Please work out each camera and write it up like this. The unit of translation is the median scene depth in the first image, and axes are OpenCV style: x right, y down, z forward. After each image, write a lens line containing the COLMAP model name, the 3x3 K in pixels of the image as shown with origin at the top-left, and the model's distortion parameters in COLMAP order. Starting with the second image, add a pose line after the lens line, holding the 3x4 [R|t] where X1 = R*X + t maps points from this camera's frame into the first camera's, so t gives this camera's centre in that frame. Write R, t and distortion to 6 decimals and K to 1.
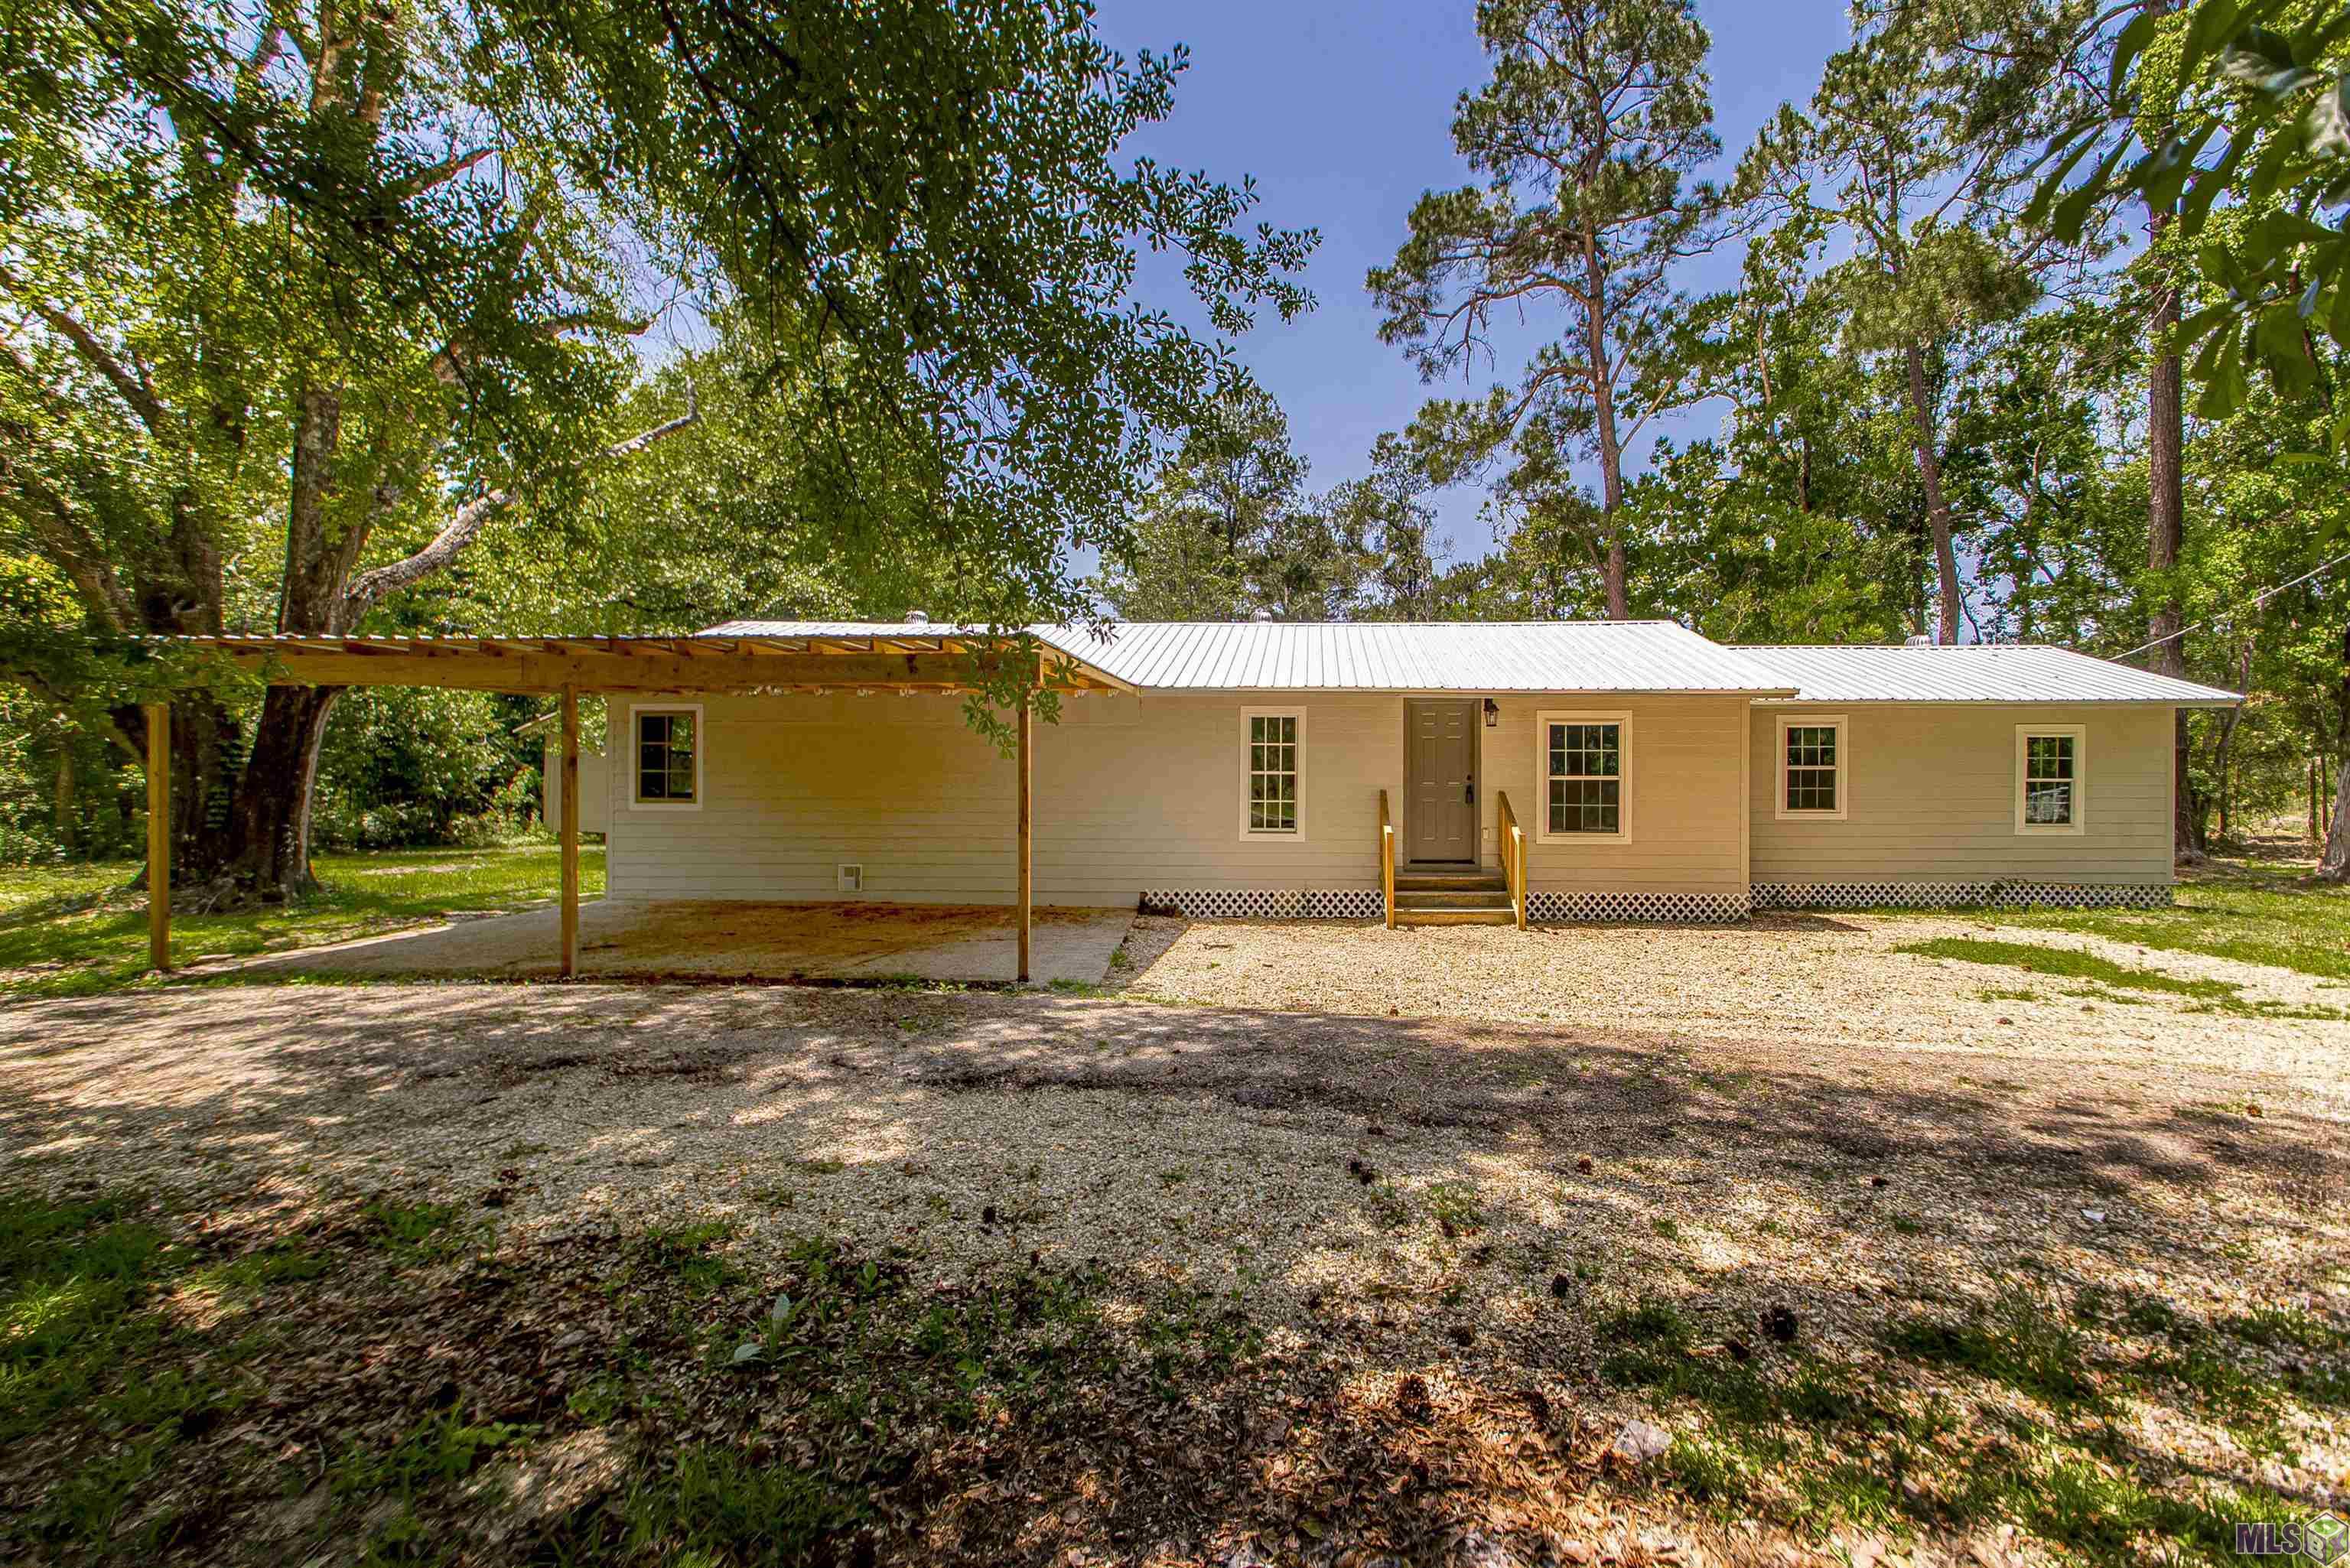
lens RADIAL K [[998.0, 0, 1178.1], [0, 998.0, 786.8], [0, 0, 1]] dist [0.011735, 0.000156]
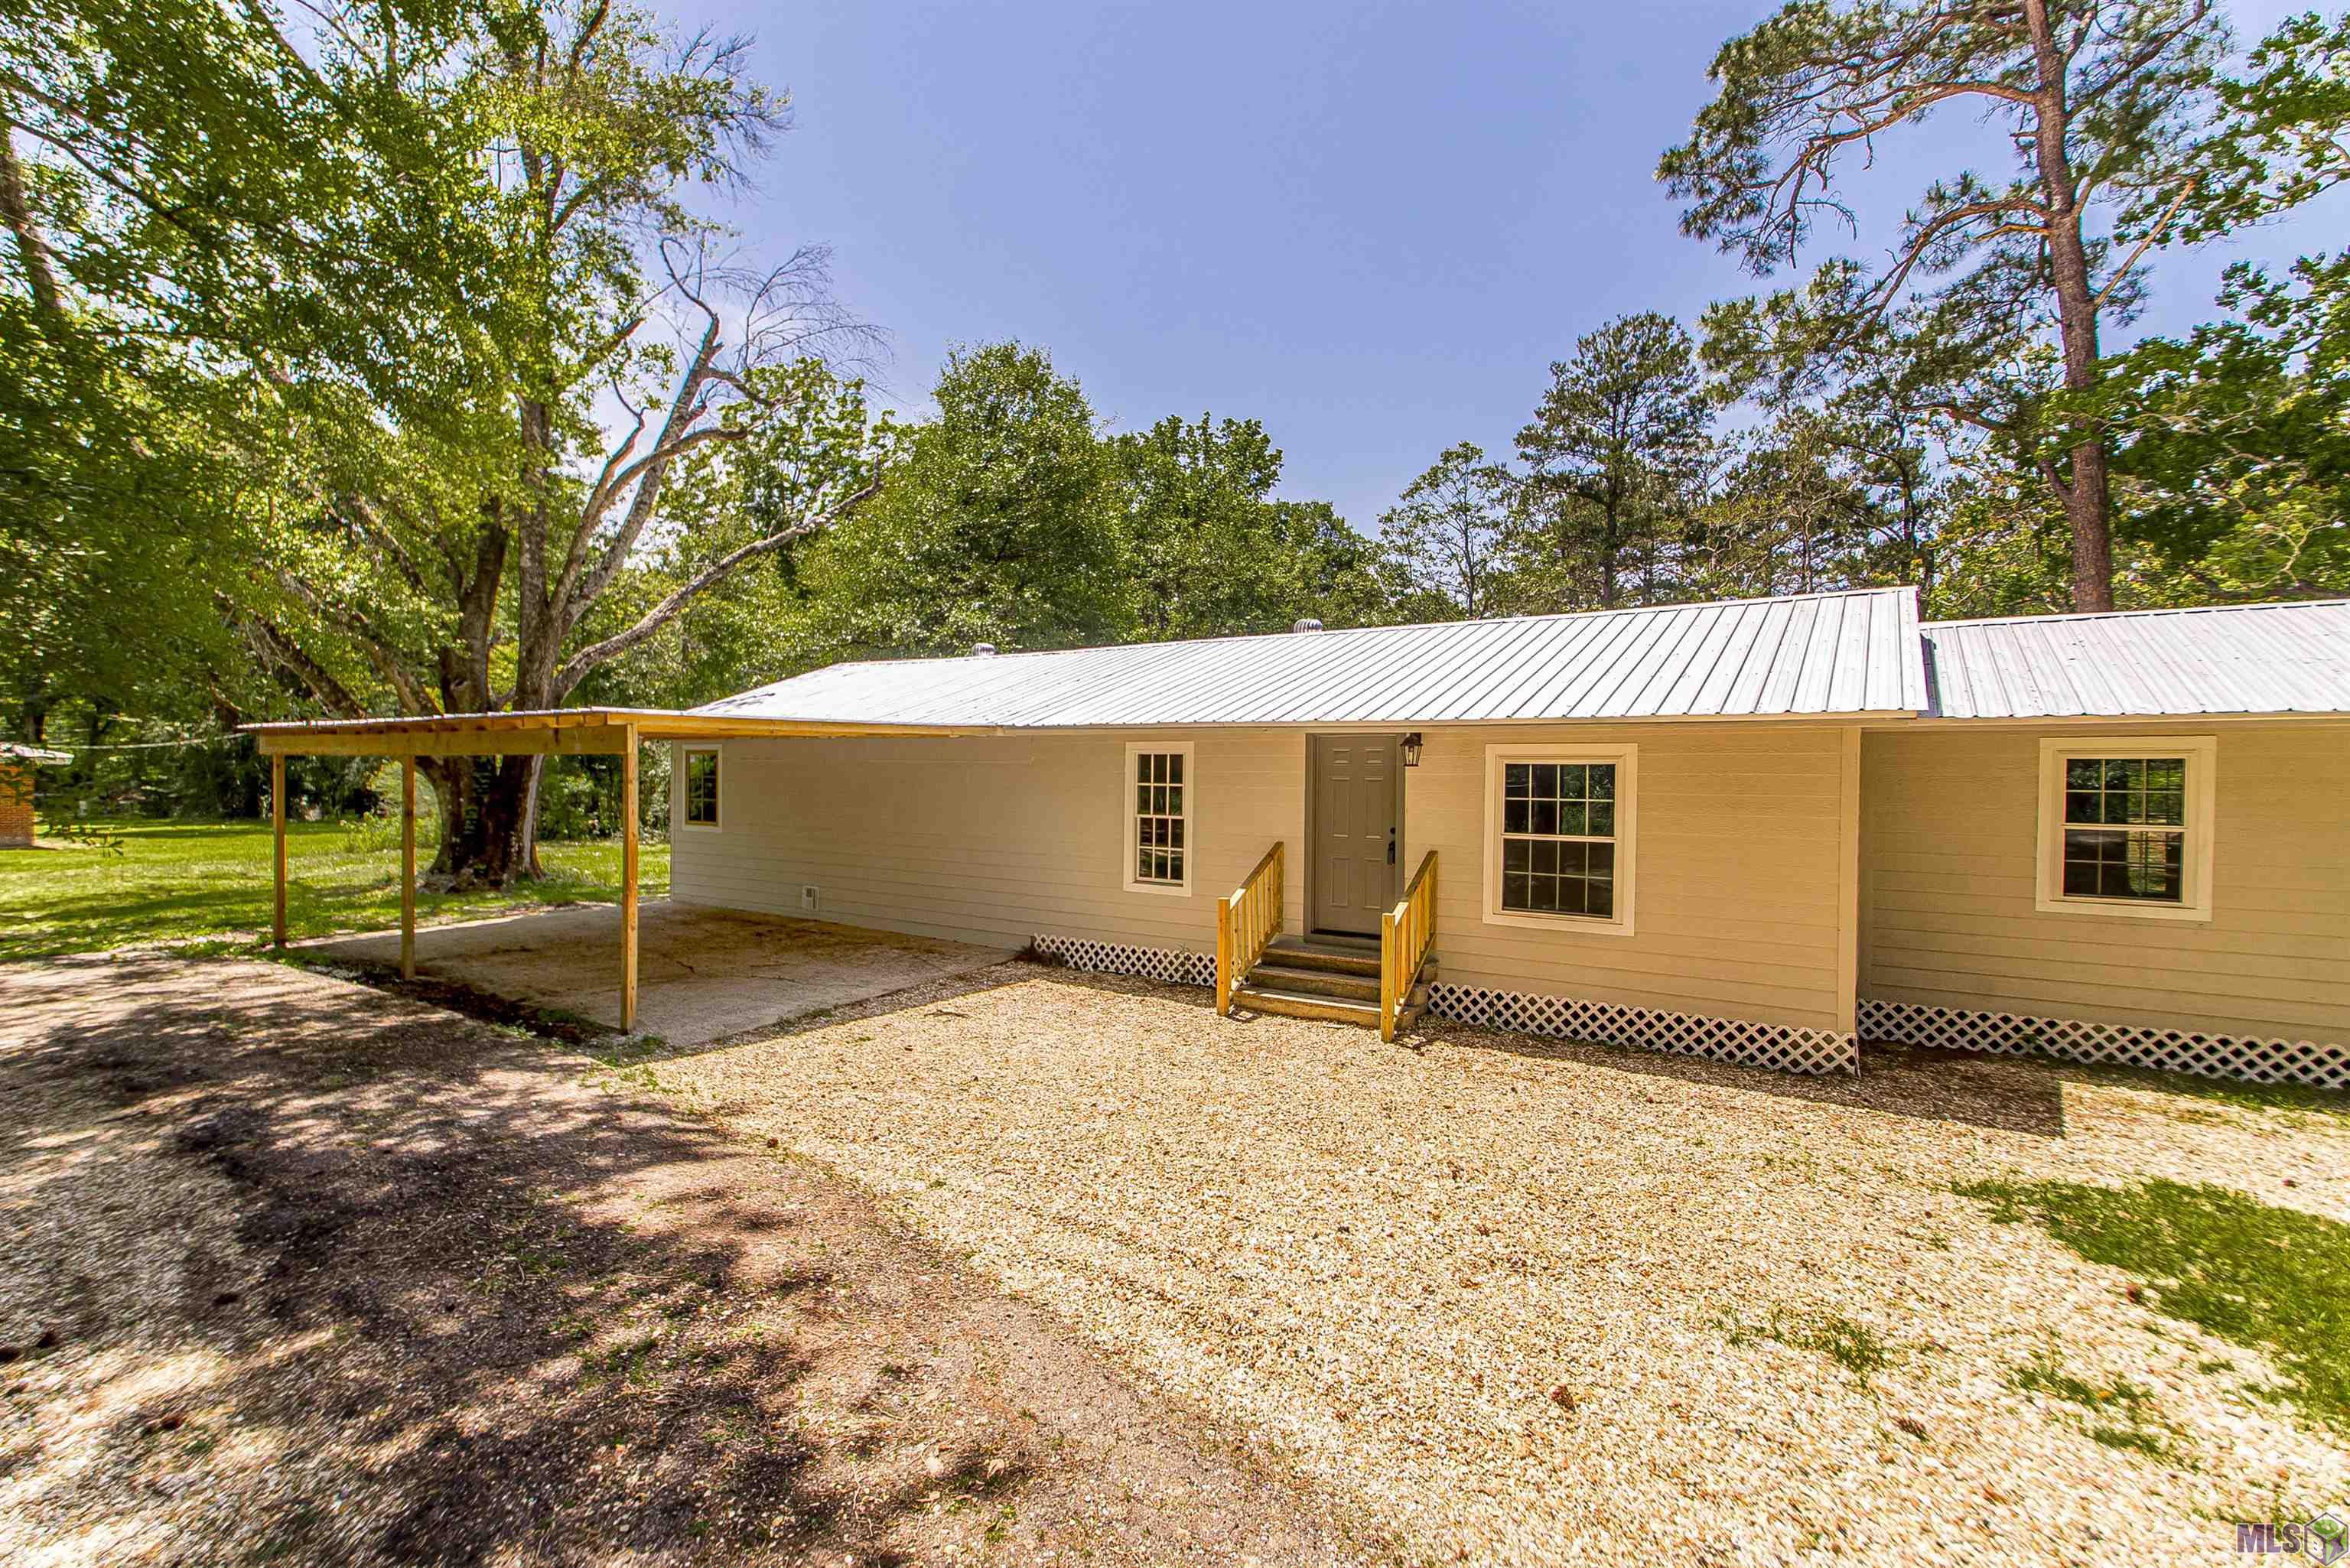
lens RADIAL K [[967.8, 0, 1173.9], [0, 967.8, 777.5], [0, 0, 1]] dist [0.004894, -0.000716]
pose [[0.850685, 0.017830, -0.525373, 0.547014], [-0.009741, 0.999788, 0.018157, -0.063578], [0.525586, -0.010328, 0.850678, 0.271770]]
